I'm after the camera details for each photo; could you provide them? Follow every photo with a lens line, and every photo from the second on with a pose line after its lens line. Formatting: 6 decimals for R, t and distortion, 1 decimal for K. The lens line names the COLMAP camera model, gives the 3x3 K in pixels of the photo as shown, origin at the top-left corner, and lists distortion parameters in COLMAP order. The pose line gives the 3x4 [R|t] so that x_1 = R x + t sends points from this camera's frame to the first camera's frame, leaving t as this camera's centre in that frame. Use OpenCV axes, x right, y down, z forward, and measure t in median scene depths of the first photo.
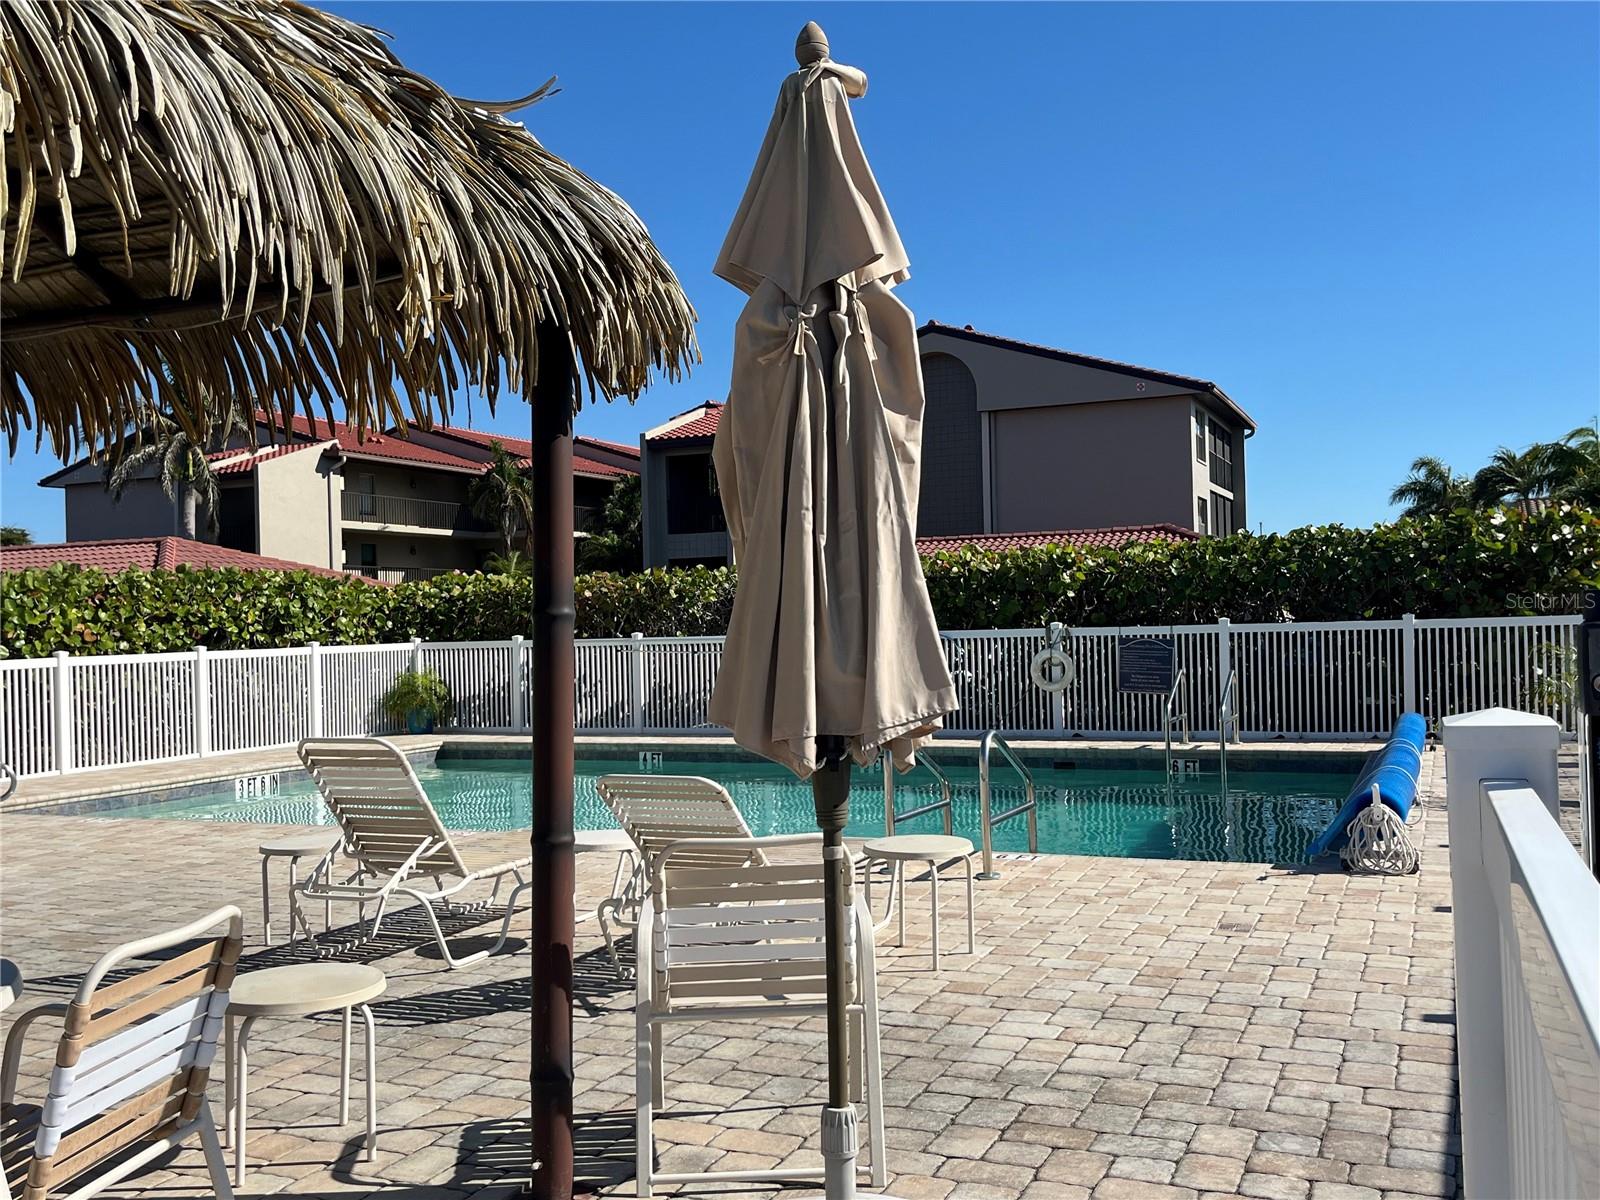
lens RADIAL K [[1475.1, 0, 811.9], [0, 1475.1, 614.8], [0, 0, 1]] dist [0.013251, 0.000000]
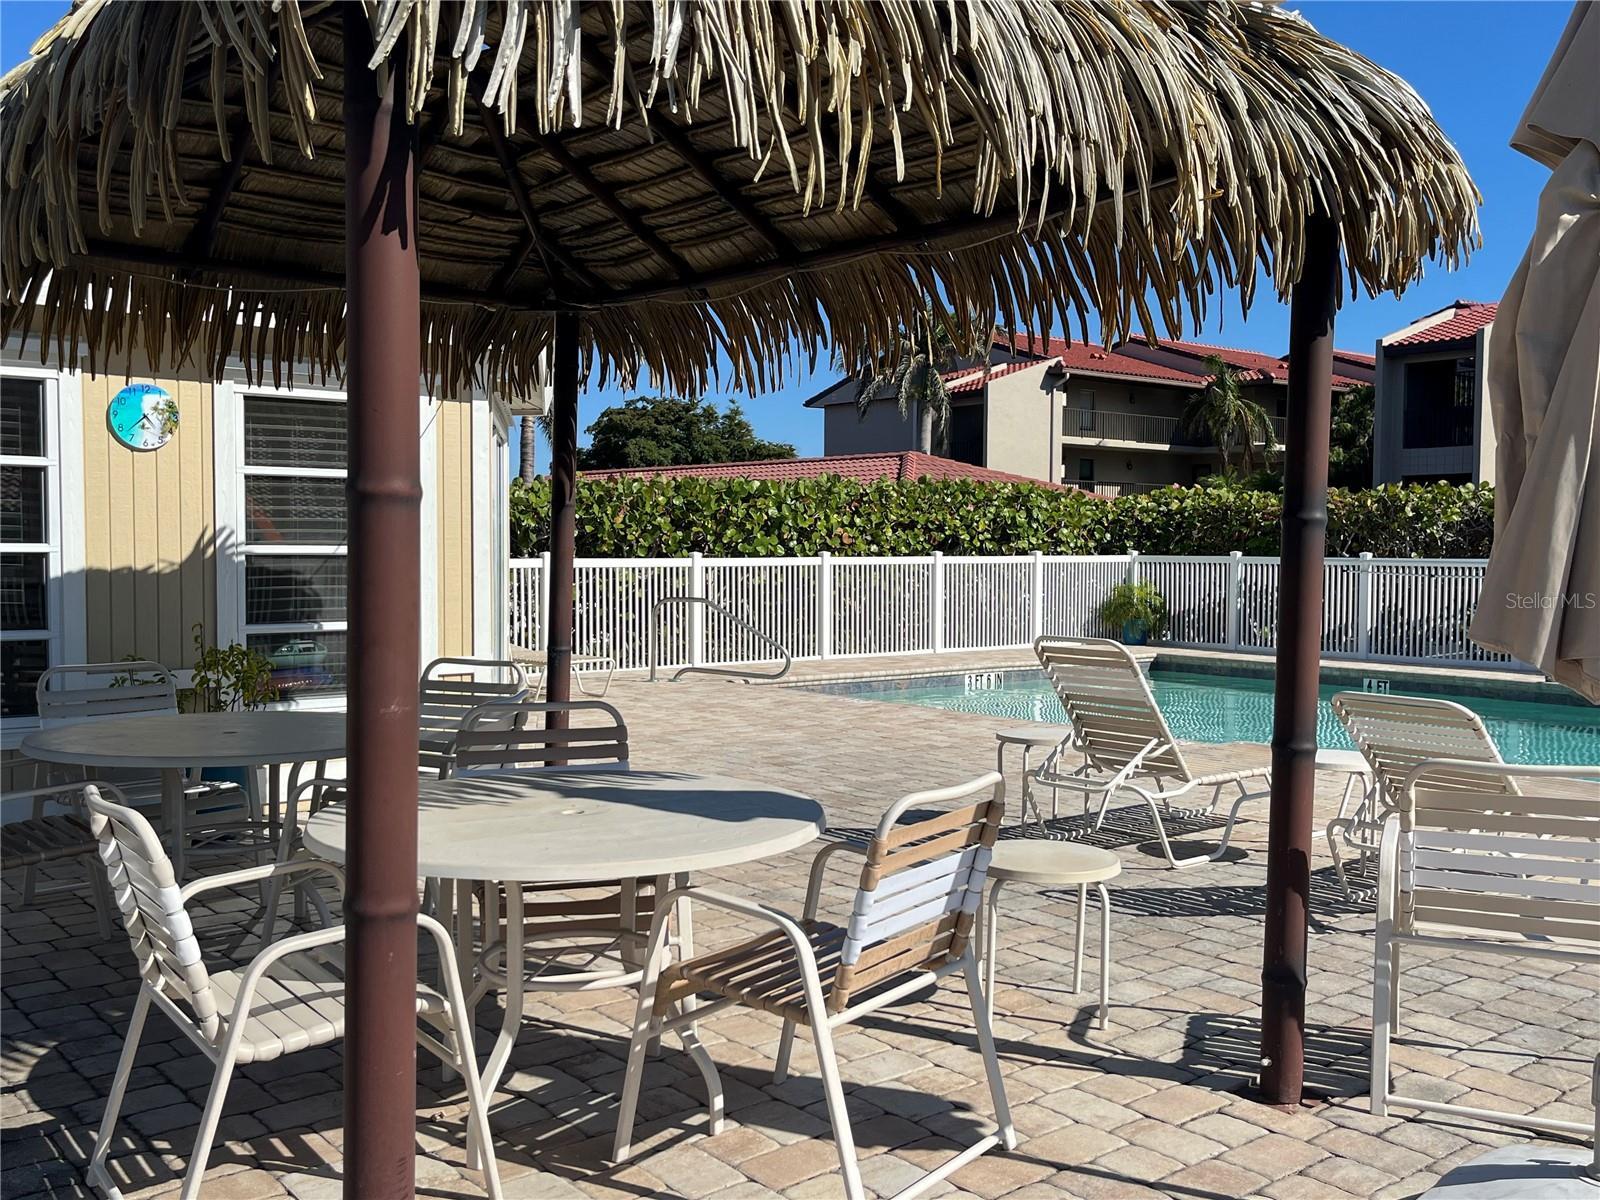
lens RADIAL K [[1475.1, 0, 803.4], [0, 1475.1, 610.5], [0, 0, 1]] dist [0.013251, 0.000000]
pose [[0.887588, 0.050920, -0.457814, -0.004461], [-0.026275, 0.997850, 0.060044, 0.002601], [0.459887, -0.041266, 0.887018, -0.006988]]
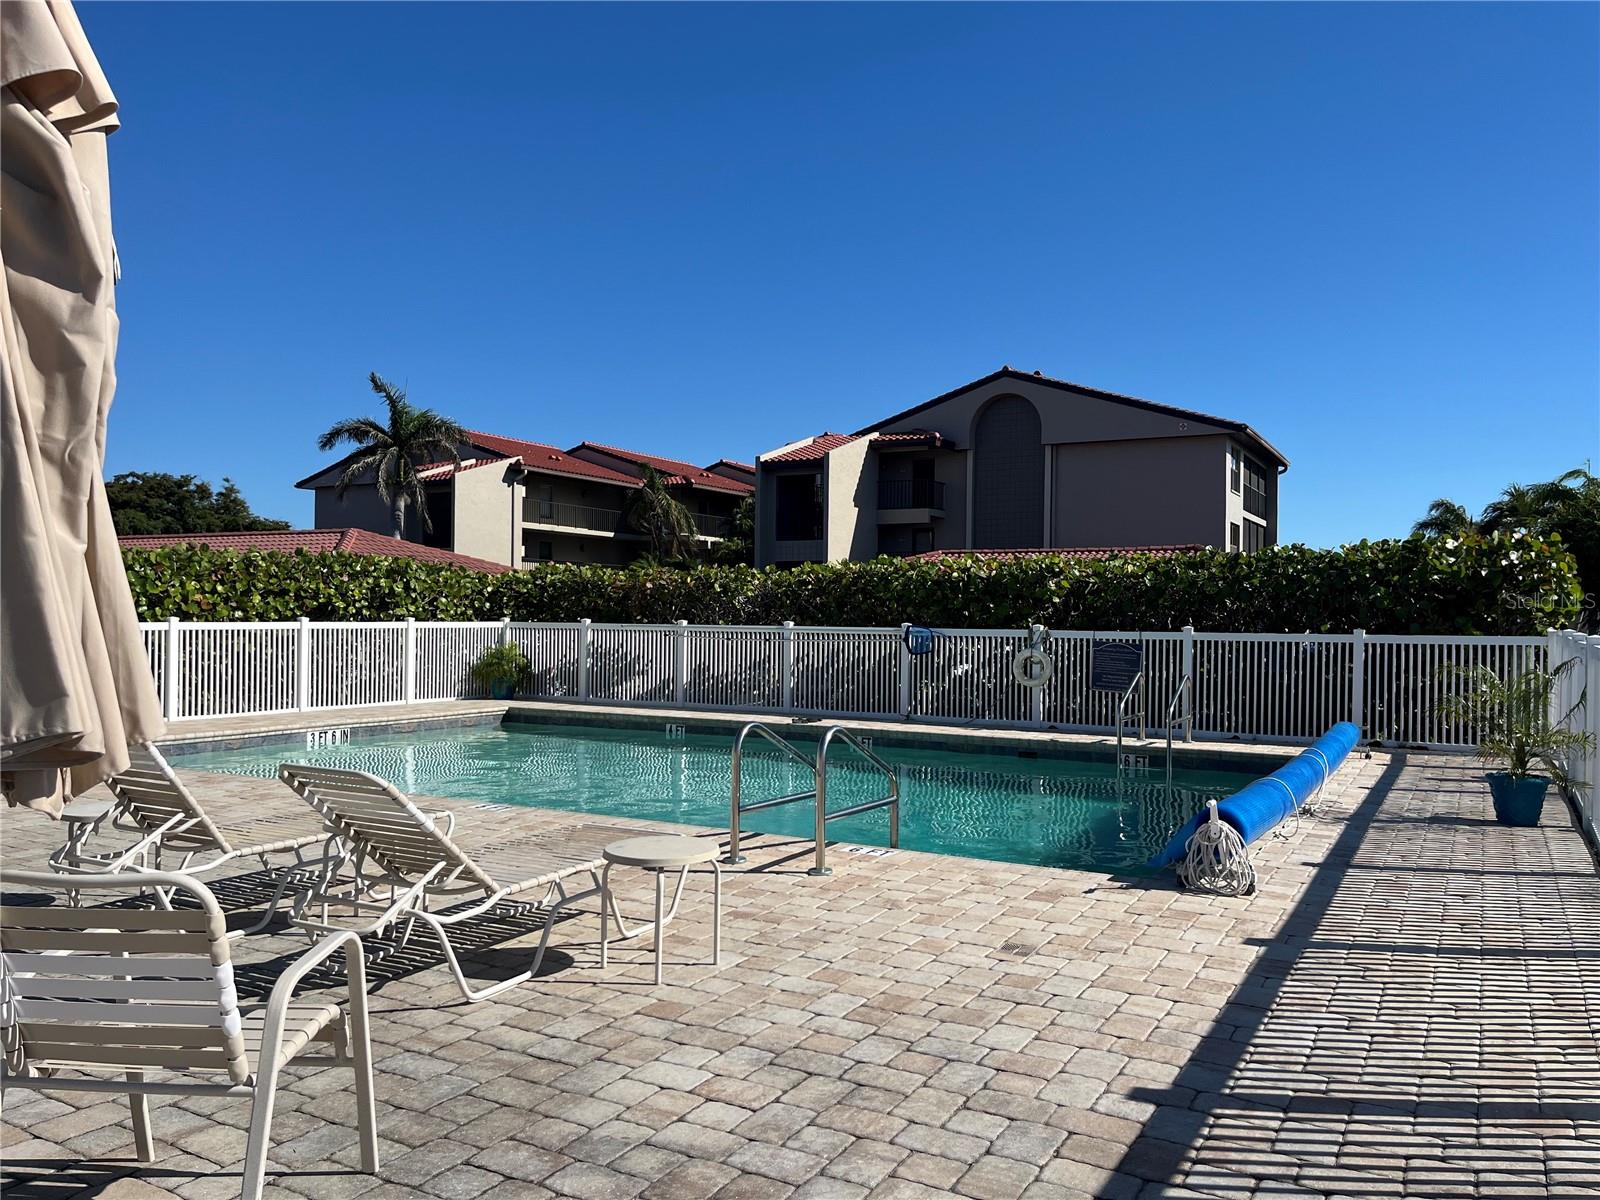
lens RADIAL K [[1200.3, 0, 817.0], [0, 1200.3, 622.8], [0, 0, 1]] dist [0.014725, -0.002165]
pose [[0.995001, 0.037986, -0.092355, 0.095297], [-0.037067, 0.999245, 0.011640, -0.000854], [0.092727, -0.008158, 0.995658, 0.095176]]
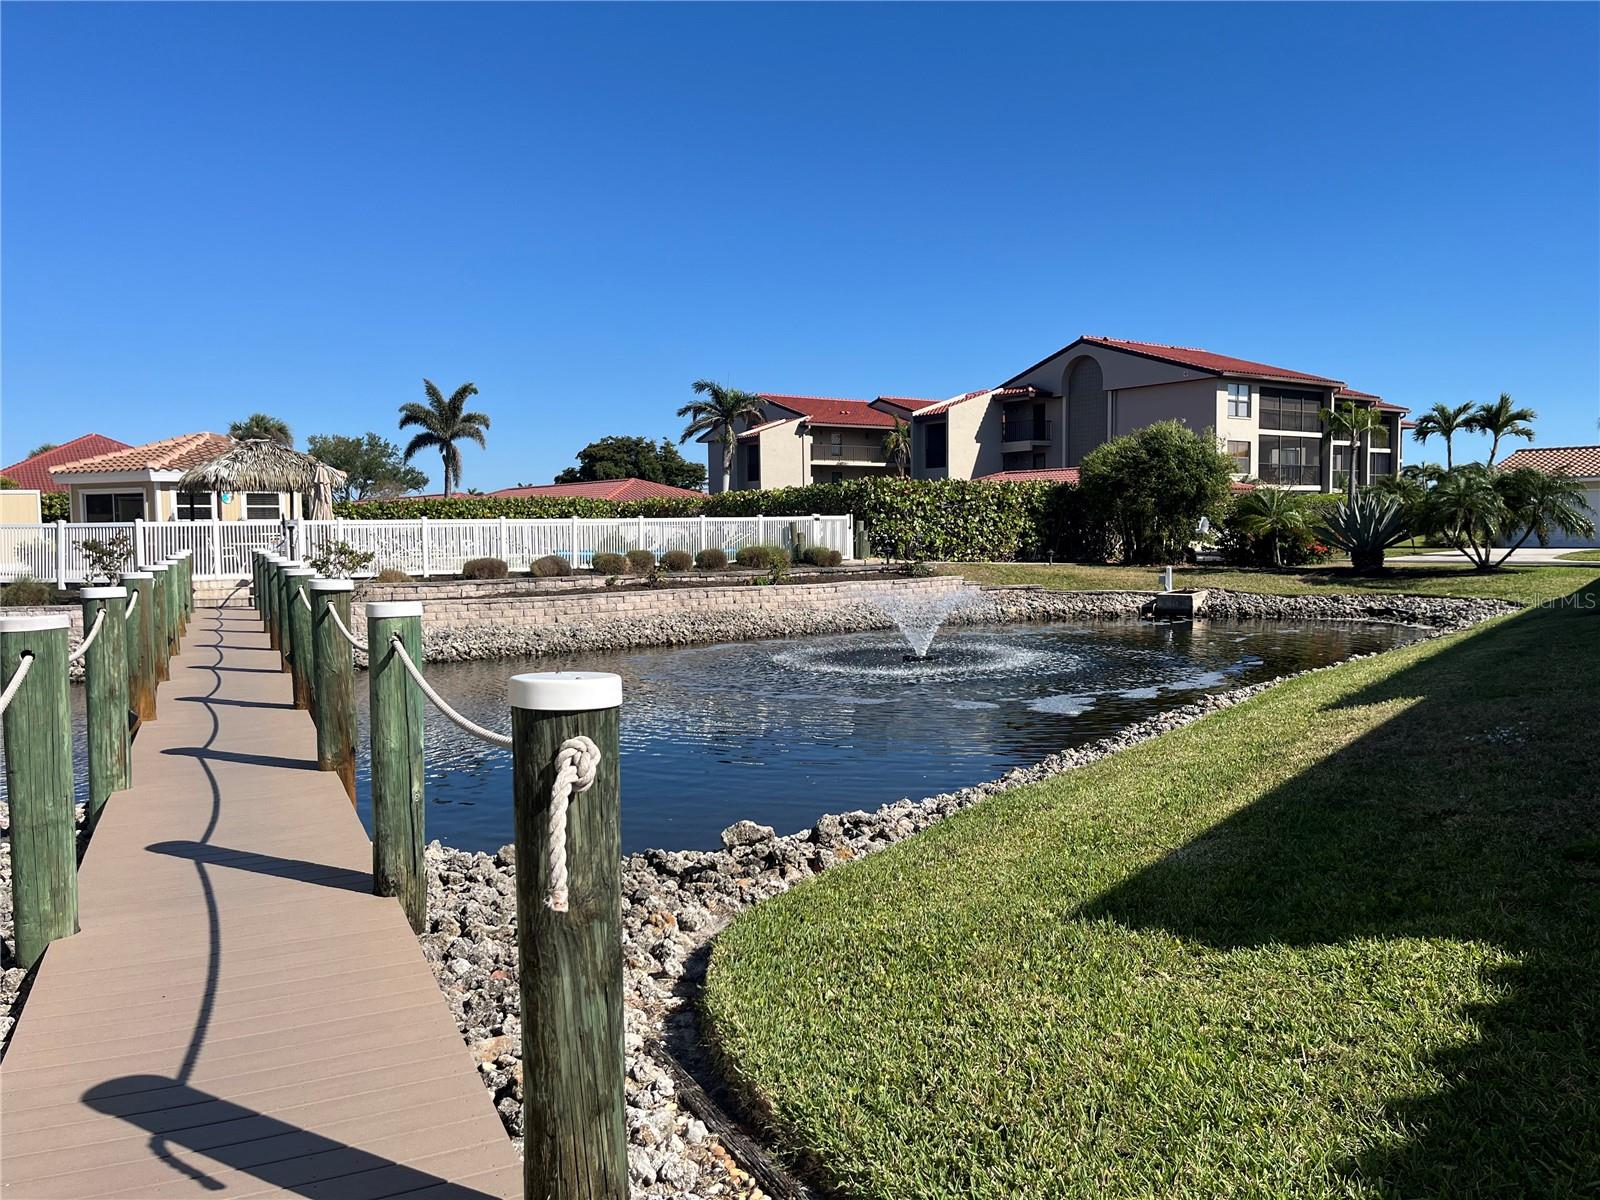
lens RADIAL K [[1200.3, 0, 805.9], [0, 1200.3, 603.9], [0, 0, 1]] dist [0.014725, -0.002165]
pose [[0.862068, 0.045298, -0.504764, 1.807063], [-0.007150, 0.996985, 0.077259, -0.007418], [0.506742, -0.062994, 0.859793, -1.185712]]
